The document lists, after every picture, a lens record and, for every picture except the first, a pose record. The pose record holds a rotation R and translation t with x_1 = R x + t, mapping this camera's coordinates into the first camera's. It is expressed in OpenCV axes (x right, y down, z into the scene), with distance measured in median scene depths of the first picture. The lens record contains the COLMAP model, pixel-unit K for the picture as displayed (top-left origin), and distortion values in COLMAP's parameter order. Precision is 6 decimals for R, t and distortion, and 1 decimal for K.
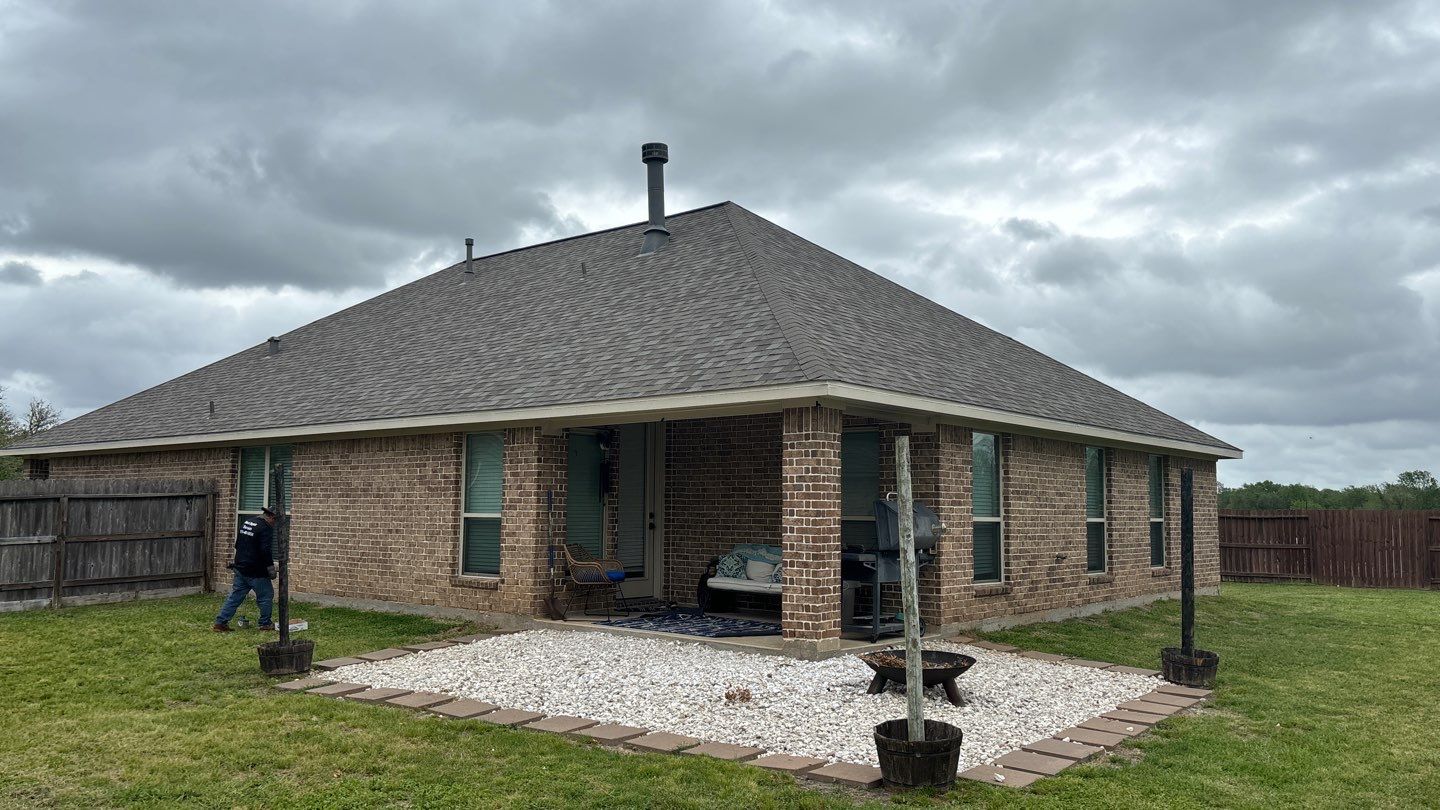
lens RADIAL K [[1078.6, 0, 725.8], [0, 1078.6, 404.2], [0, 0, 1]] dist [0.053540, -0.032072]
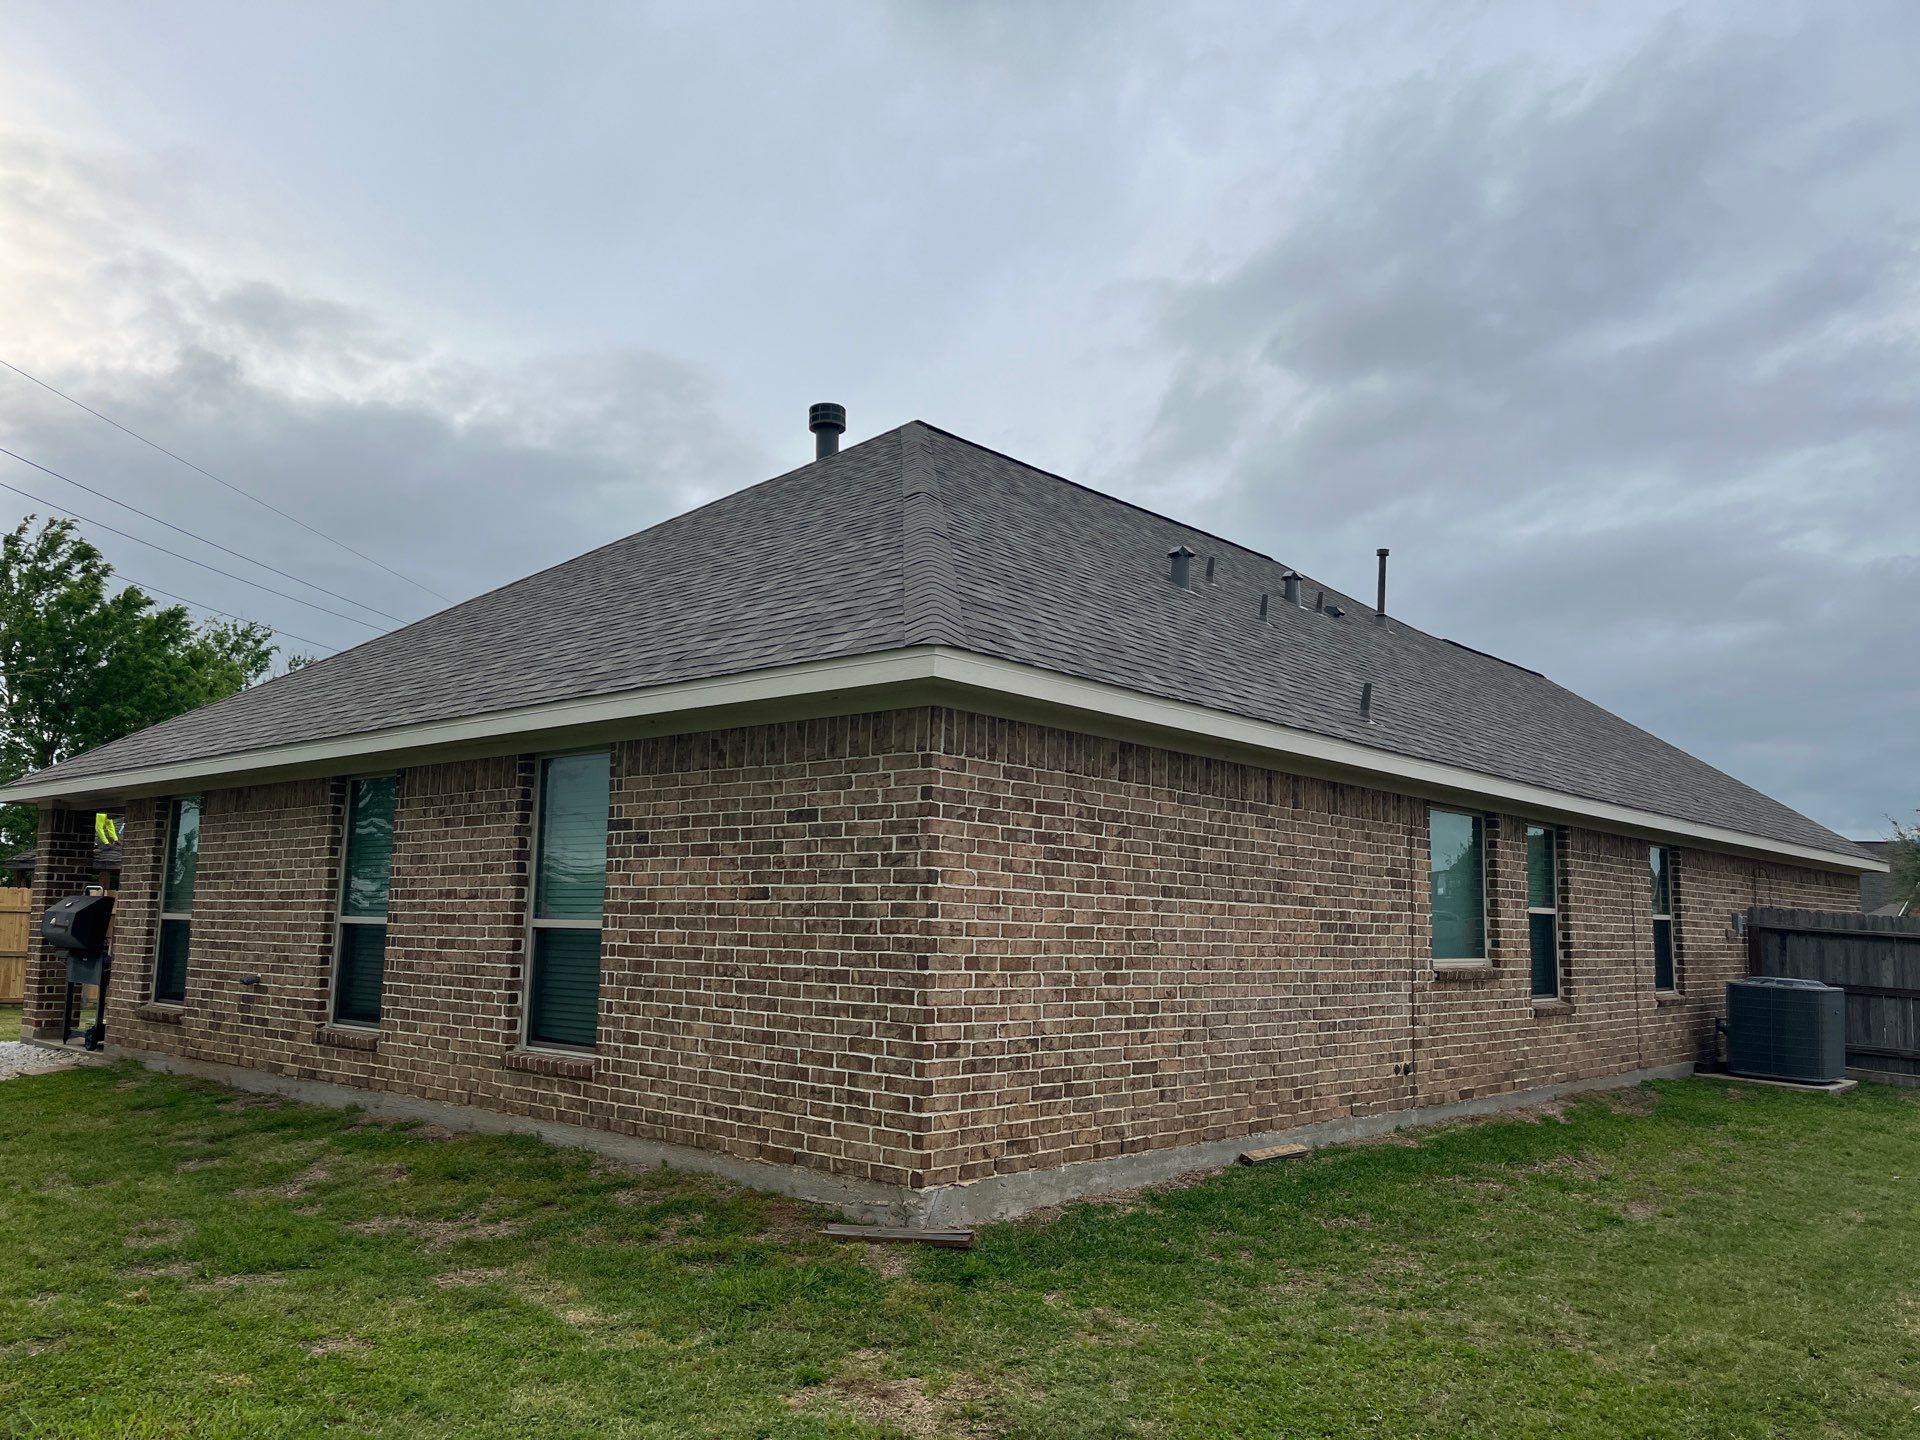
lens RADIAL K [[1454.0, 0, 958.0], [0, 1454.0, 724.8], [0, 0, 1]] dist [0.053111, -0.073413]
pose [[-0.029707, -0.153313, -0.987731, 1.183150], [0.075715, 0.984983, -0.155164, 0.167286], [0.996687, -0.079395, -0.017653, 1.506322]]
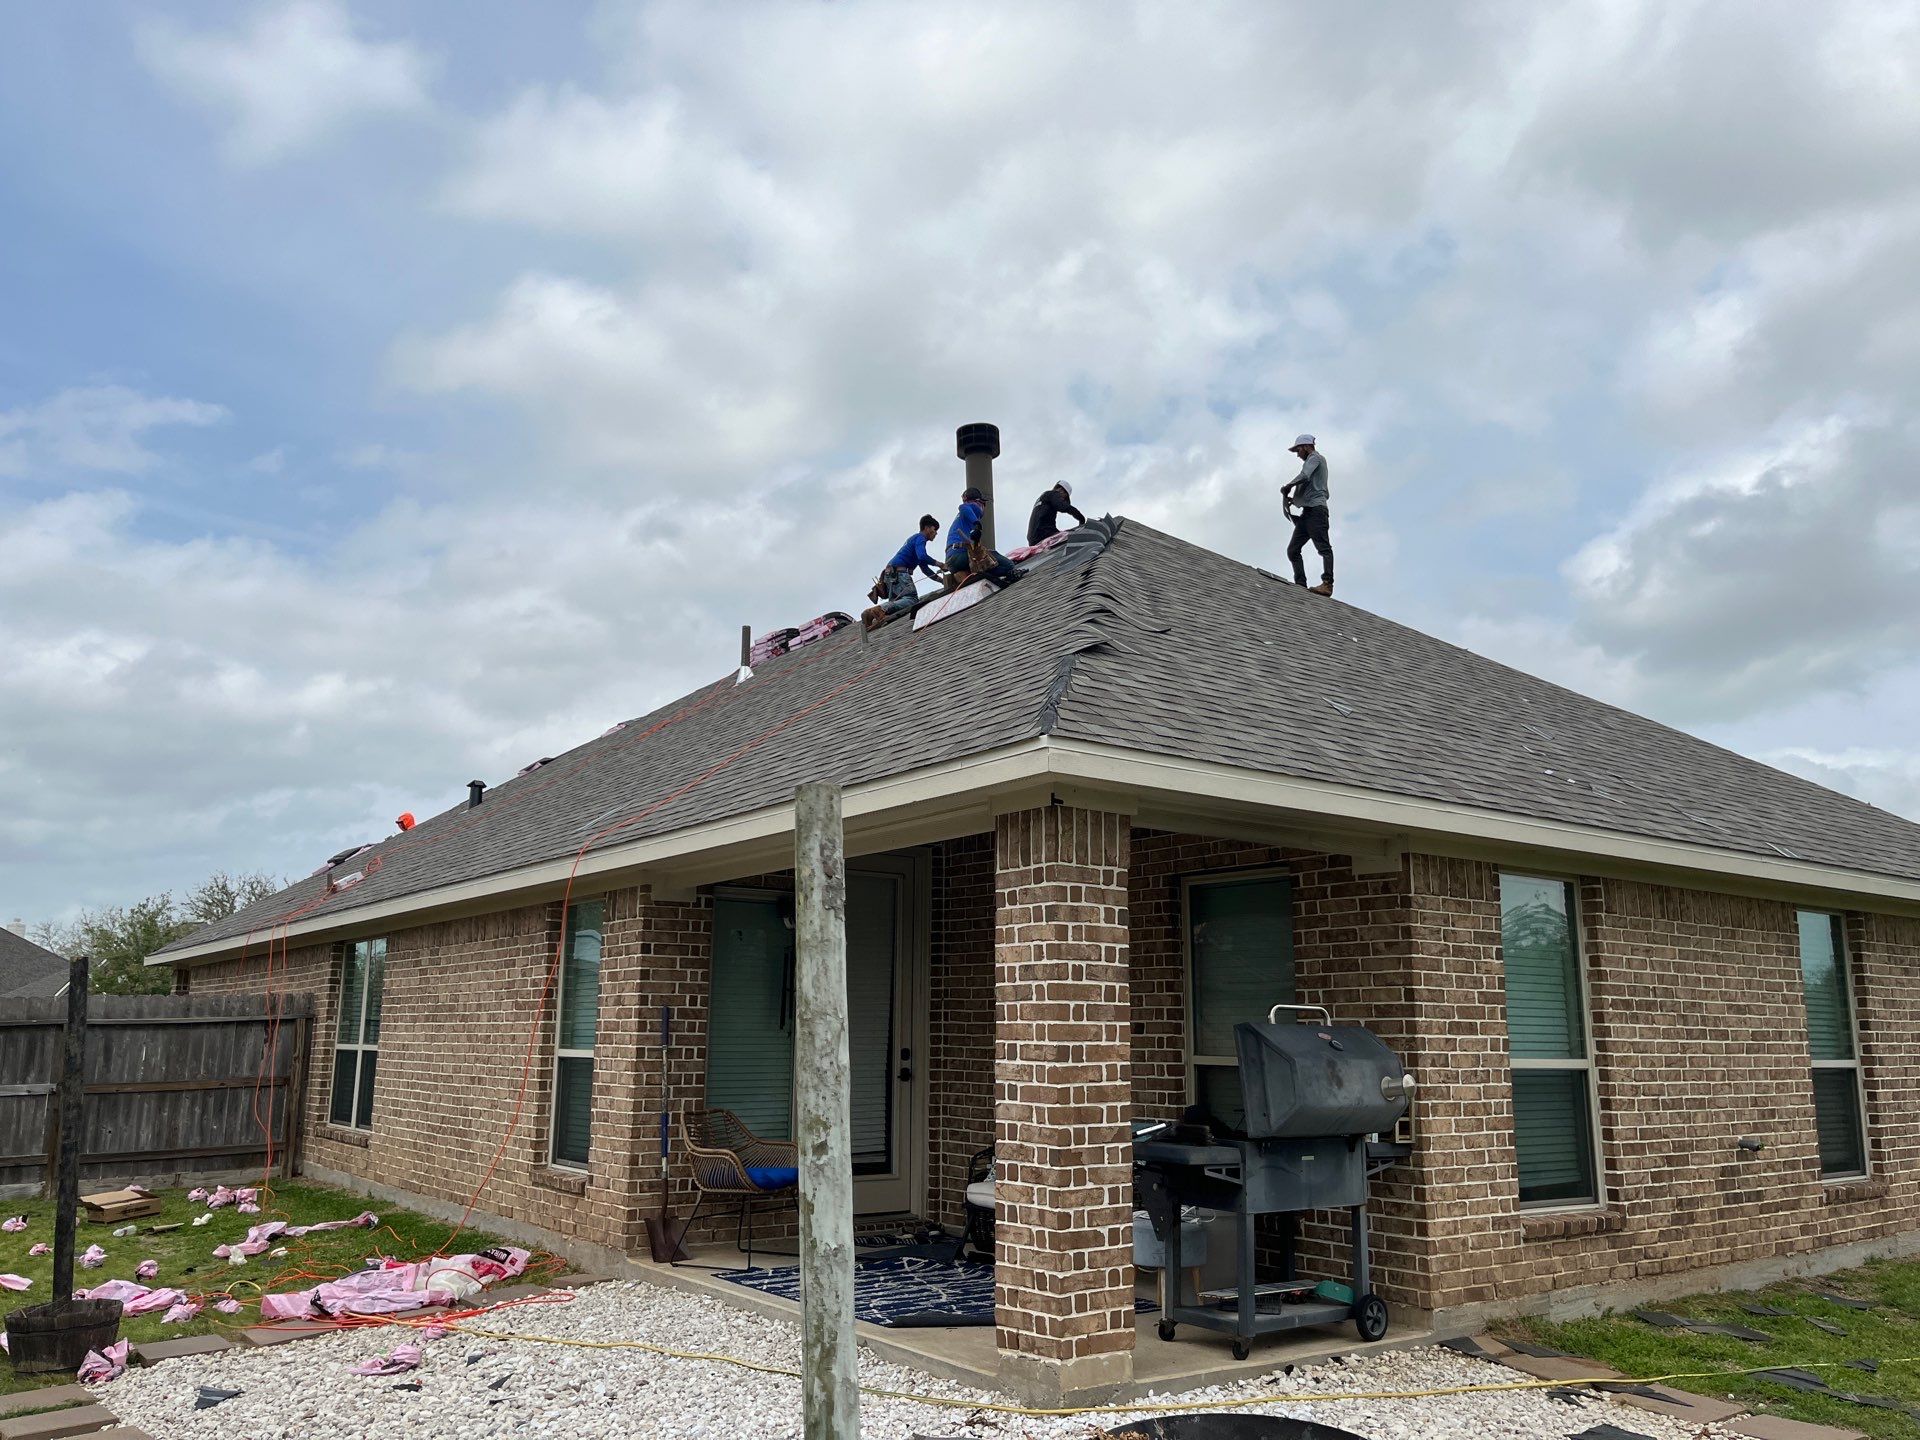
lens RADIAL K [[1454.0, 0, 963.3], [0, 1454.0, 730.9], [0, 0, 1]] dist [0.053111, -0.073413]
pose [[0.972546, -0.049988, -0.227277, 0.142996], [0.024460, 0.993205, -0.113781, 0.029715], [0.231420, 0.105098, 0.967160, 0.317108]]
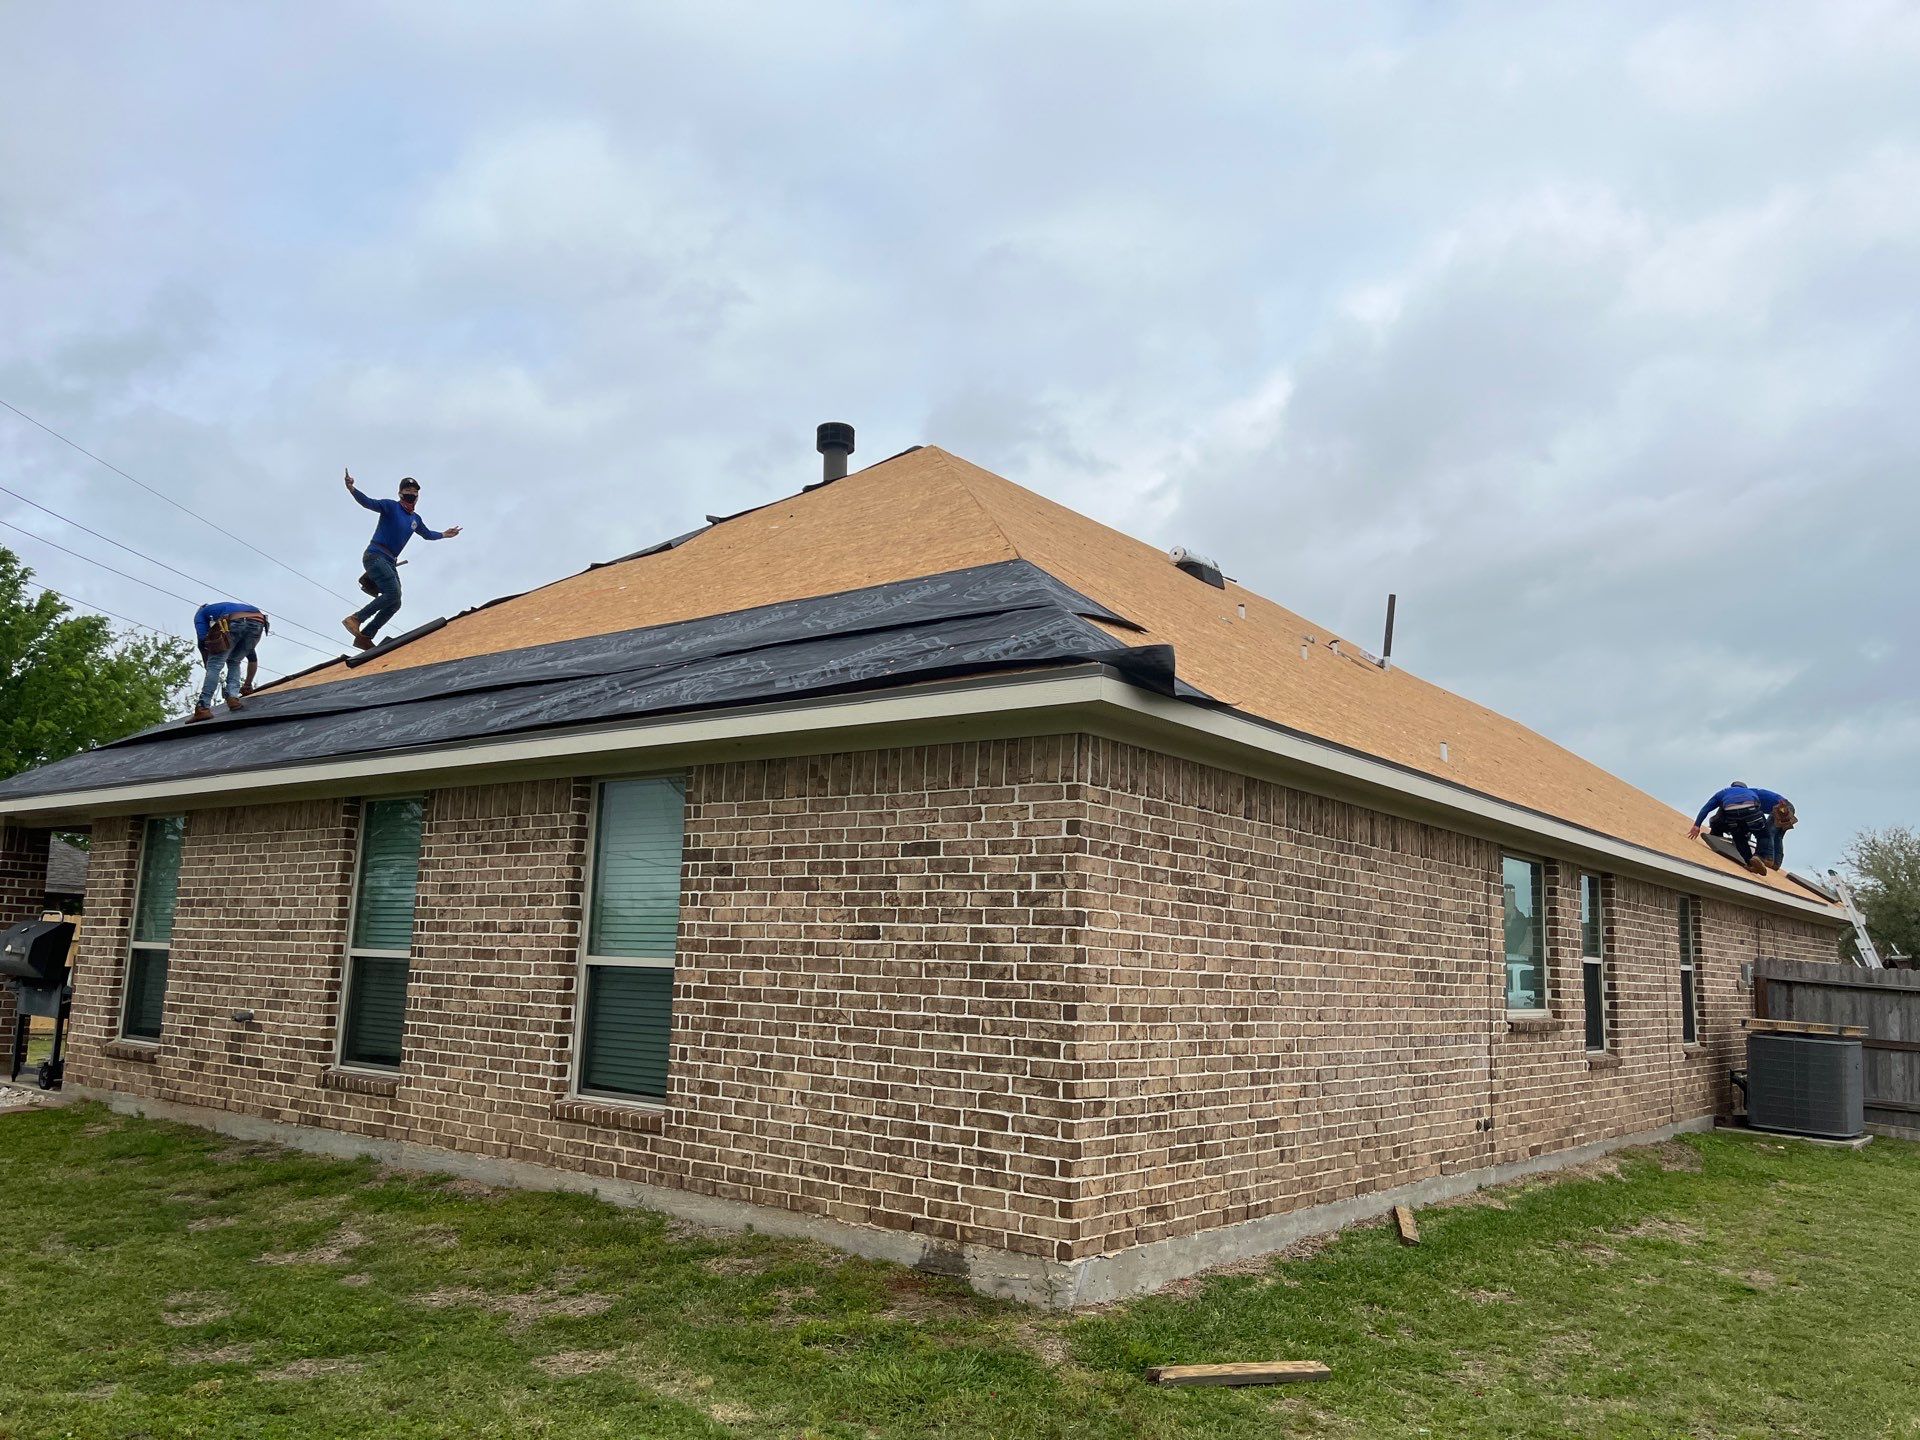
lens RADIAL K [[1454.0, 0, 963.3], [0, 1454.0, 727.2], [0, 0, 1]] dist [0.053111, -0.073413]
pose [[0.031858, -0.175732, -0.983922, 1.143107], [0.063037, 0.982816, -0.173494, 0.158370], [0.997503, -0.056496, 0.042388, 1.429906]]
